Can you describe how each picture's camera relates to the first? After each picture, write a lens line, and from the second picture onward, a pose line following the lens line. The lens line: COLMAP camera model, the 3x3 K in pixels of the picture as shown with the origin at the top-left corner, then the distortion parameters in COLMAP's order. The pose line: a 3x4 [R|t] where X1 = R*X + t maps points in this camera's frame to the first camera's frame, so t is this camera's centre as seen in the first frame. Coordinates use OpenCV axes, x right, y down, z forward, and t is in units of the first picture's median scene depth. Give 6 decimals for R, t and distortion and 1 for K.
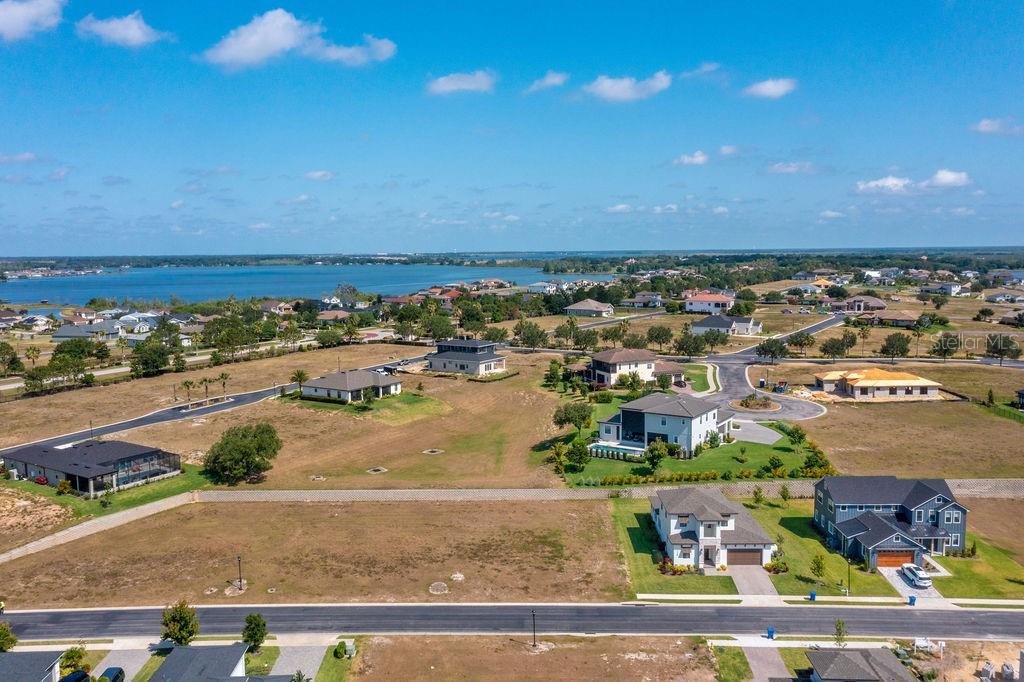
lens RADIAL K [[815.3, 0, 512.0], [0, 815.3, 341.0], [0, 0, 1]] dist [0.004459, 0.012046]
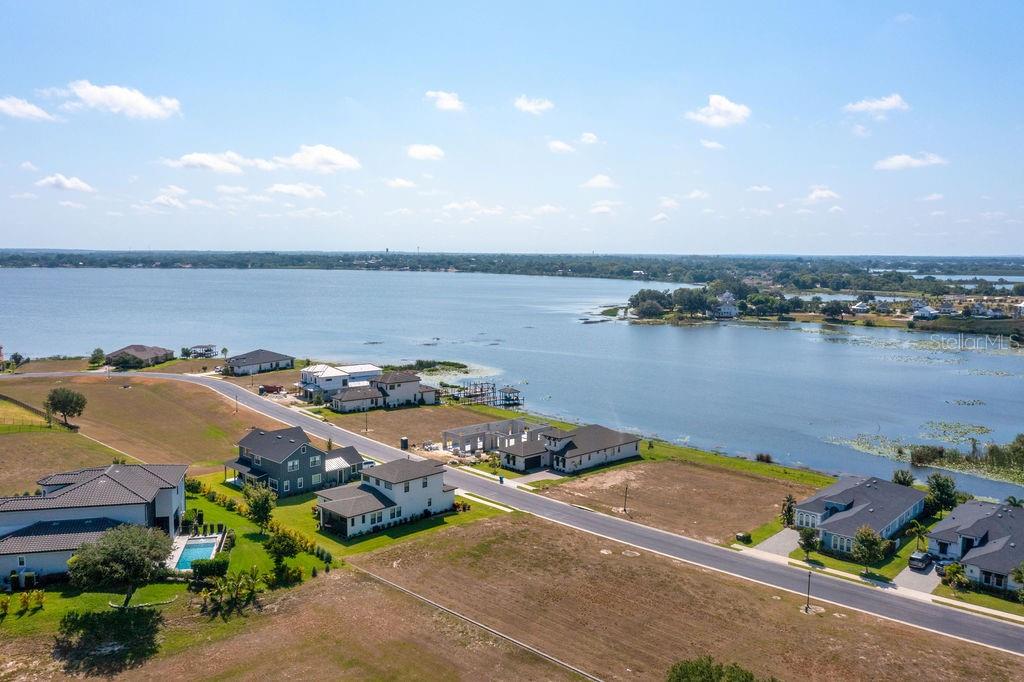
lens RADIAL K [[815.3, 0, 512.0], [0, 815.3, 341.0], [0, 0, 1]] dist [0.004459, 0.012046]
pose [[-0.729698, -0.070221, 0.680155, -0.523207], [0.075769, 0.980283, 0.182495, -0.140613], [-0.679559, 0.184701, -0.709990, 1.375183]]
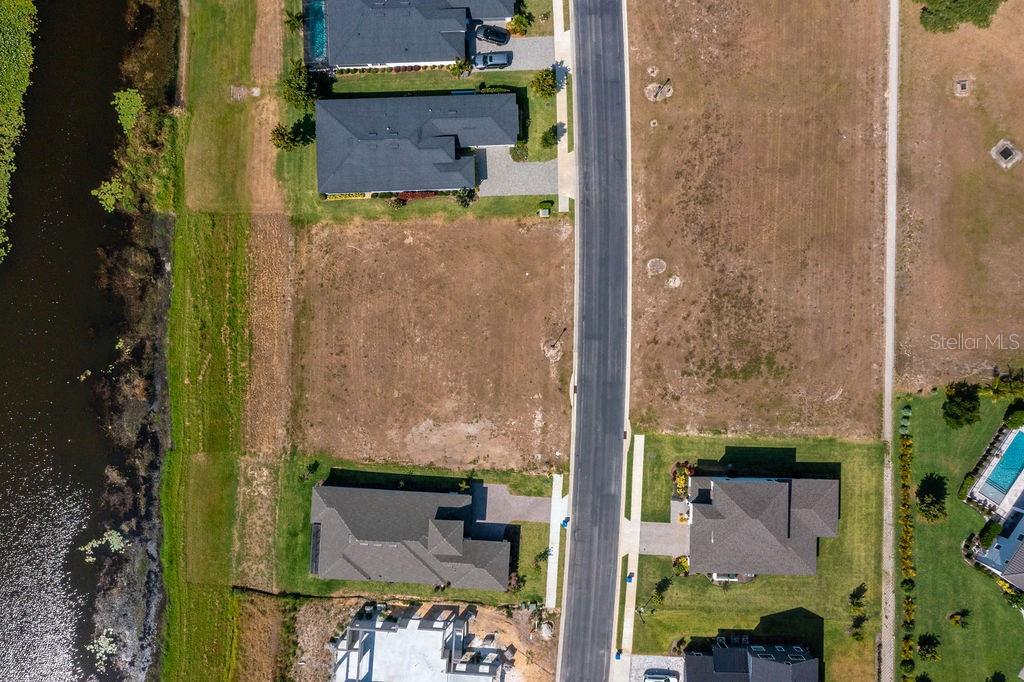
lens RADIAL K [[811.0, 0, 512.0], [0, 811.0, 341.0], [0, 0, 1]] dist [0.003138, 0.009752]
pose [[0.000982, 0.999965, 0.008274, 0.004615], [-0.103759, -0.008128, 0.994569, -0.619458], [0.994602, -0.001835, 0.103747, 0.507871]]
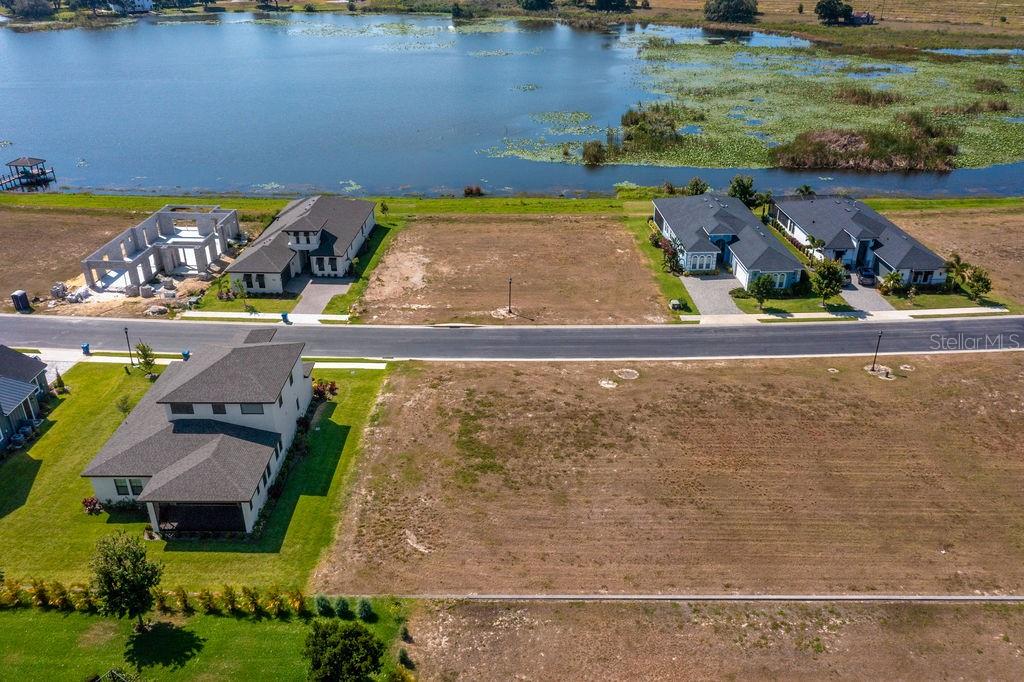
lens RADIAL K [[815.3, 0, 512.0], [0, 815.3, 341.0], [0, 0, 1]] dist [0.004459, 0.012046]
pose [[-0.999854, 0.016687, -0.003670, 0.019038], [0.011911, 0.834740, 0.550516, -0.124694], [0.012250, 0.550392, -0.834816, 1.238971]]
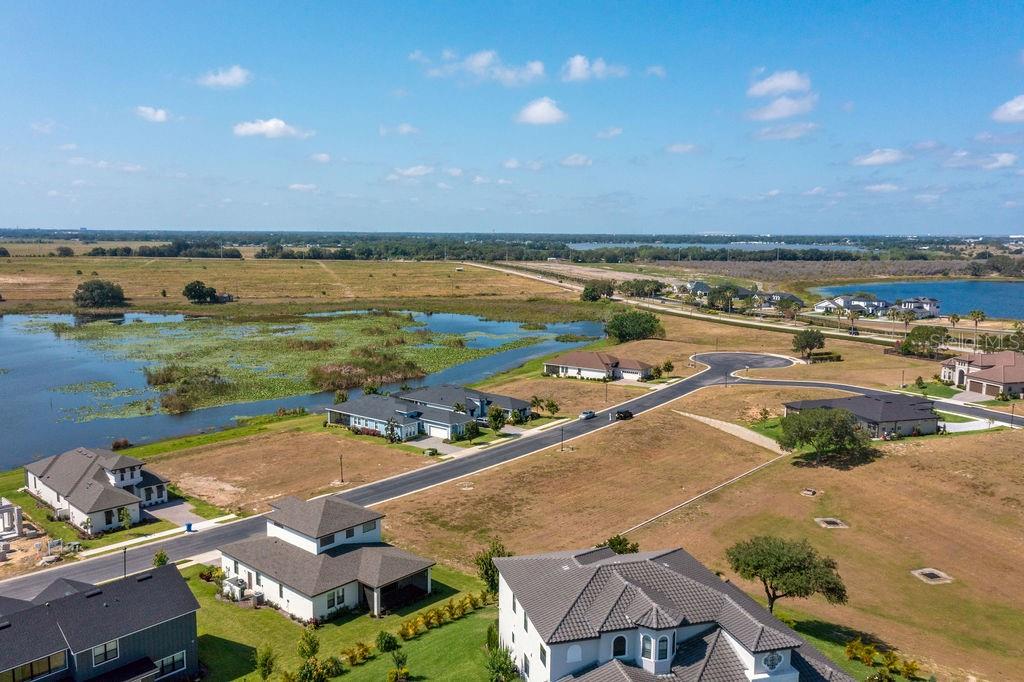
lens RADIAL K [[811.0, 0, 512.0], [0, 811.0, 341.0], [0, 0, 1]] dist [0.003138, 0.009752]
pose [[-0.648800, 0.106666, -0.753446, 0.567910], [-0.085693, 0.973588, 0.211622, -0.125931], [0.756119, 0.201865, -0.622523, 1.326070]]
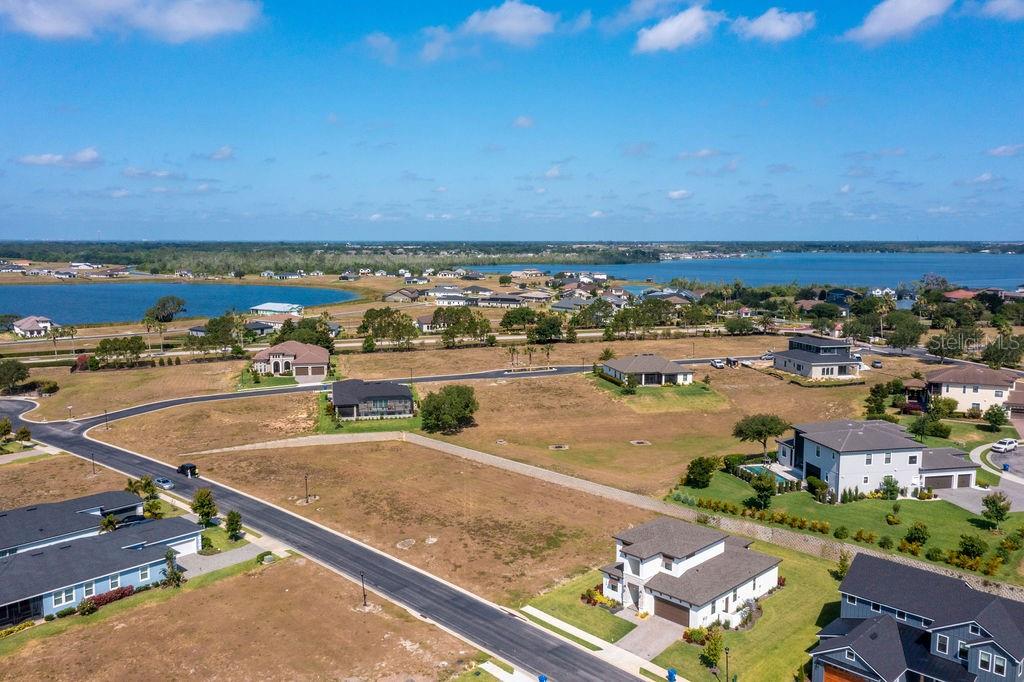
lens RADIAL K [[825.4, 0, 512.0], [0, 825.4, 341.0], [0, 0, 1]] dist [0.012499, 0.001282]
pose [[0.713050, 0.096888, -0.694386, 0.563574], [-0.086091, 0.995010, 0.050430, -0.025586], [0.695807, 0.023821, 0.717833, 0.225812]]
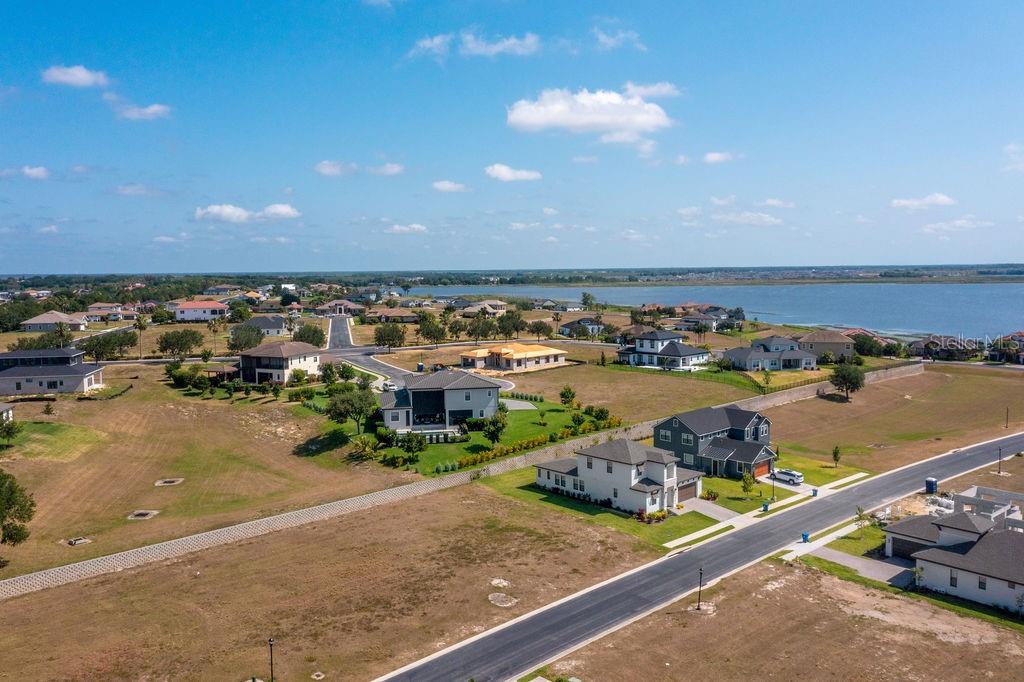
lens RADIAL K [[815.3, 0, 512.0], [0, 815.3, 341.0], [0, 0, 1]] dist [0.004459, 0.012046]
pose [[0.709590, -0.058534, 0.702180, -0.466161], [0.080226, 0.996775, 0.002020, 0.040413], [-0.700033, 0.054900, 0.711997, 0.315221]]
